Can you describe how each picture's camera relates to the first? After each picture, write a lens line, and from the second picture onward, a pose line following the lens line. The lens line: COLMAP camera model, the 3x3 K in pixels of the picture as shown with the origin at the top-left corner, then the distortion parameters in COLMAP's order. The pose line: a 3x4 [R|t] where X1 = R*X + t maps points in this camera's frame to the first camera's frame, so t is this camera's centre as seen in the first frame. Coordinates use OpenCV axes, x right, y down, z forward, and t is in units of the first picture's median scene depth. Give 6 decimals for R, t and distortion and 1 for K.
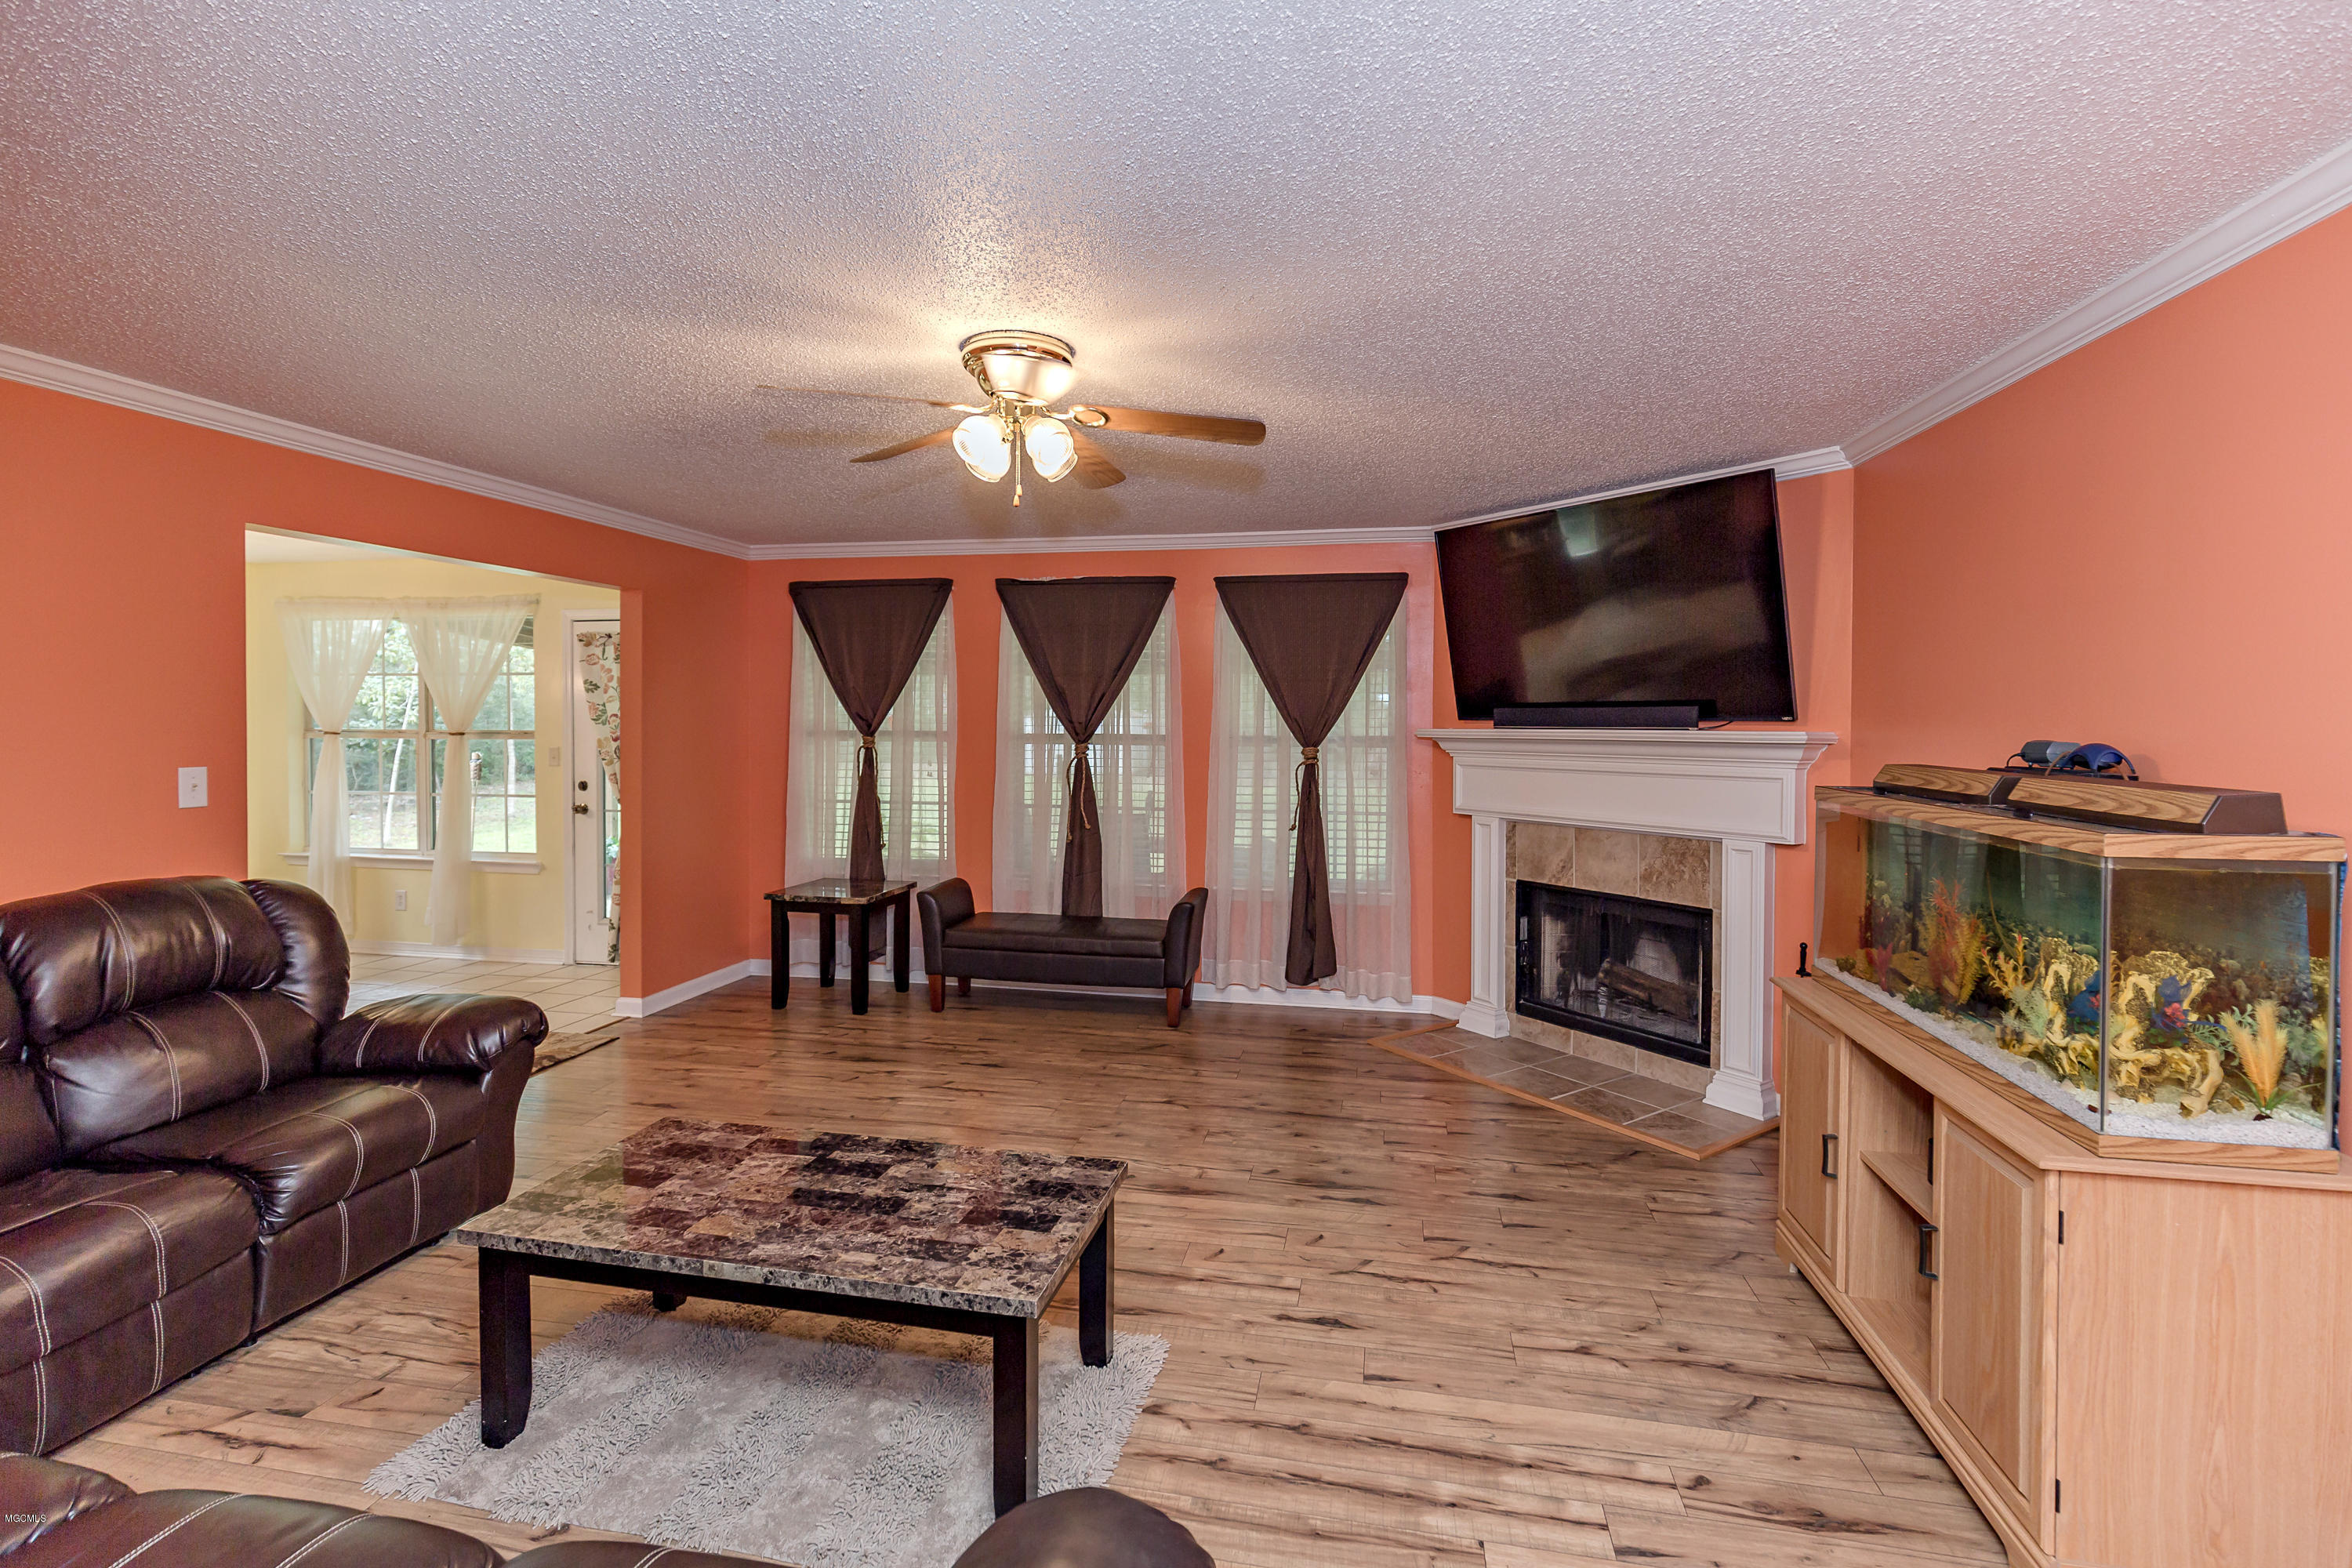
lens RADIAL K [[1068.6, 0, 1162.9], [0, 1068.6, 734.2], [0, 0, 1]] dist [0.009138, -0.002717]
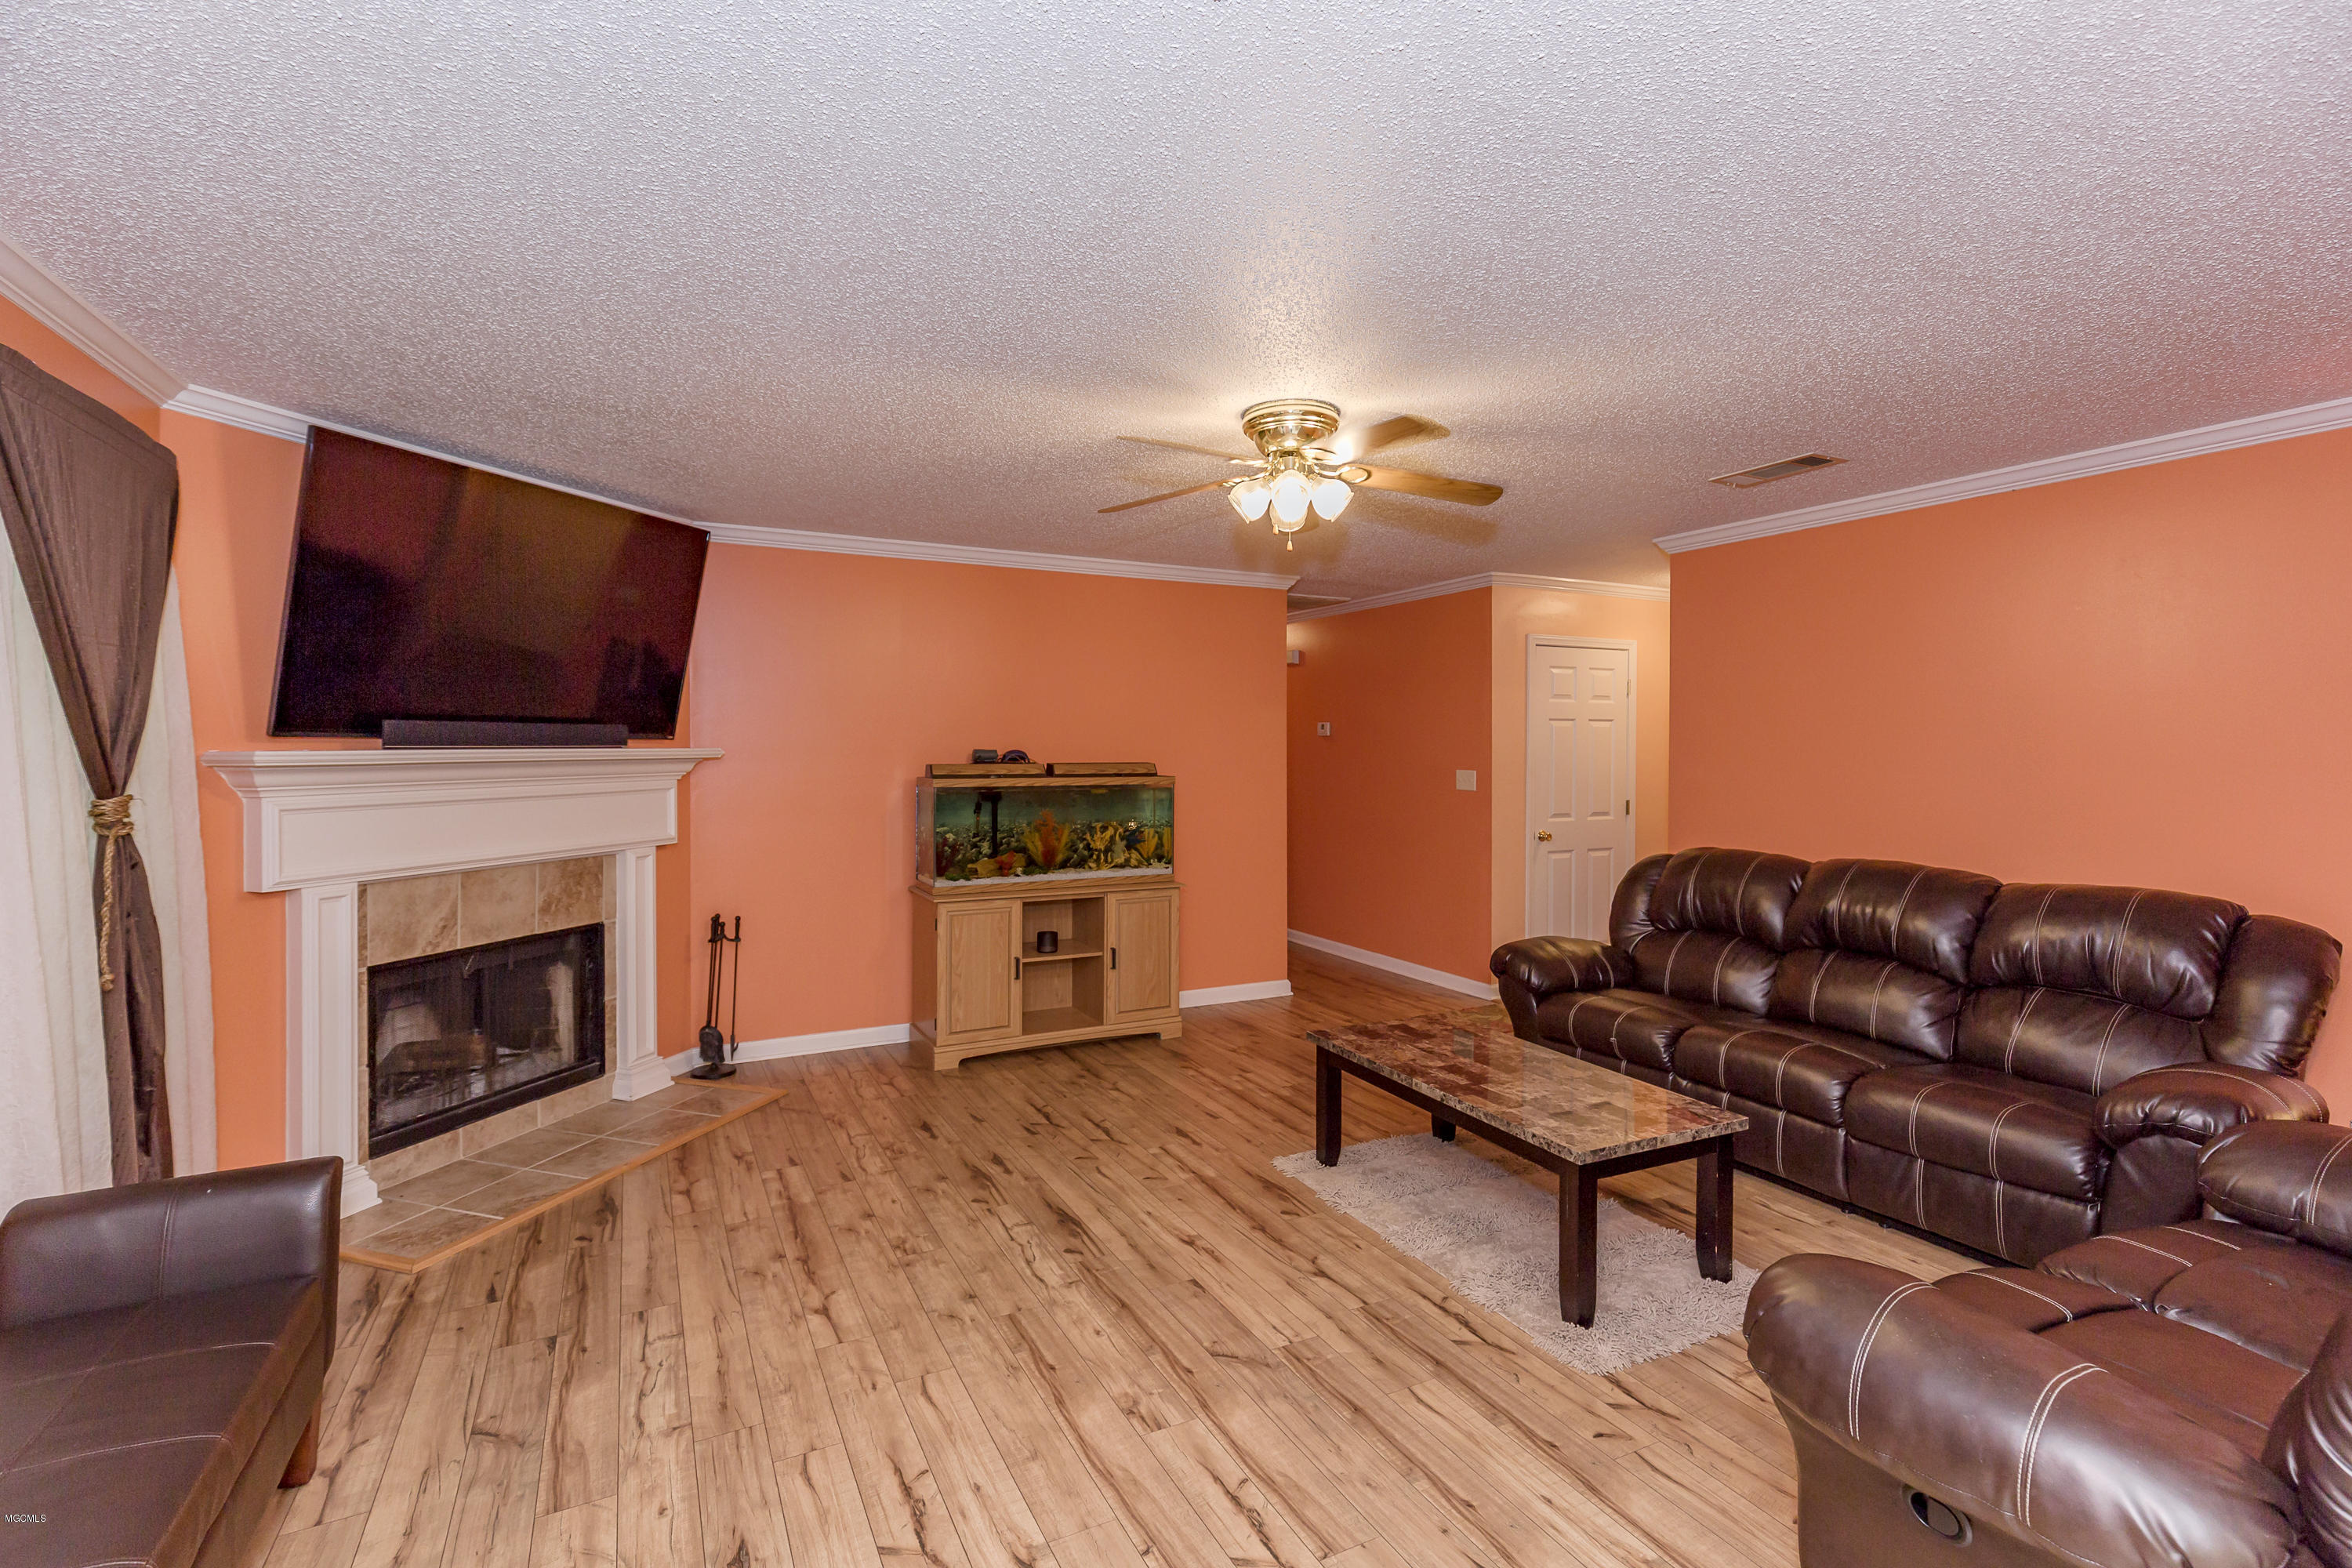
lens RADIAL K [[1068.6, 0, 1171.8], [0, 1068.6, 750.2], [0, 0, 1]] dist [0.009138, -0.002717]
pose [[-0.621538, -0.007200, 0.783351, -0.707258], [0.009823, 0.999808, 0.016984, -0.015288], [-0.783322, 0.018250, -0.621348, 1.345437]]
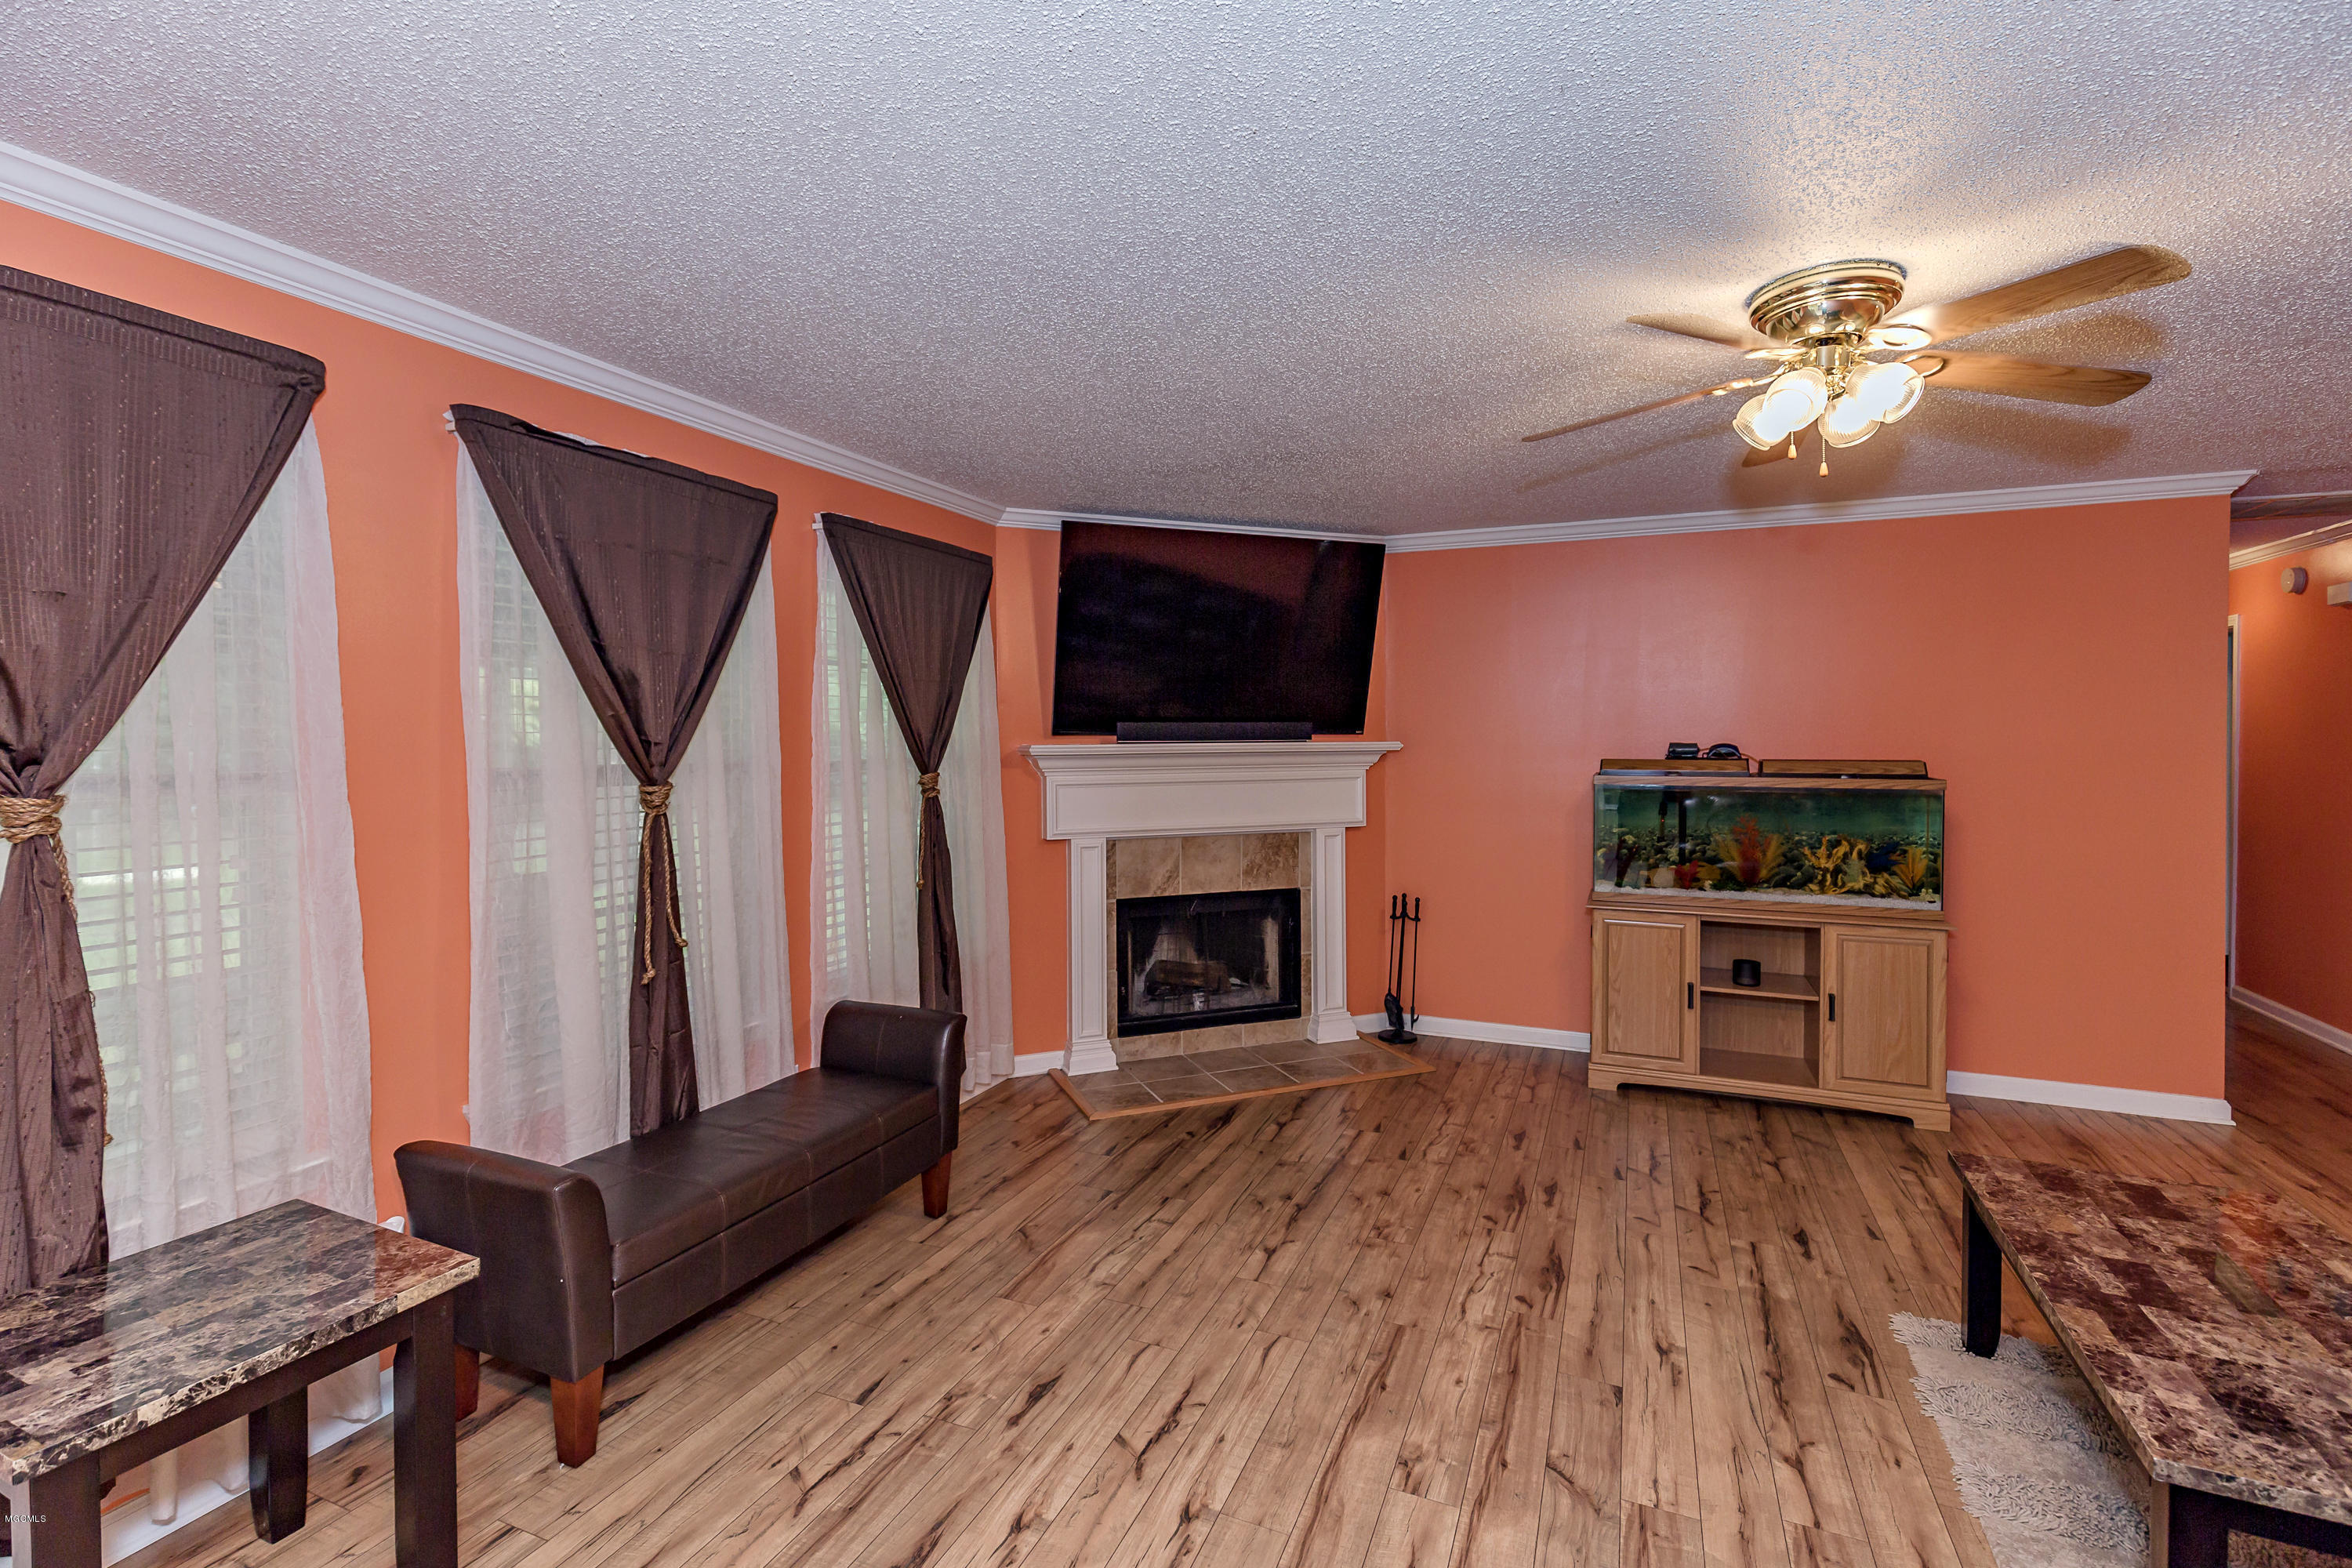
lens RADIAL K [[1068.6, 0, 1169.1], [0, 1068.6, 752.1], [0, 0, 1]] dist [0.009138, -0.002717]
pose [[0.210734, -0.019355, 0.977352, -0.790917], [0.019529, 0.999688, 0.015587, -0.015444], [-0.977348, 0.015802, 0.211046, 0.985076]]
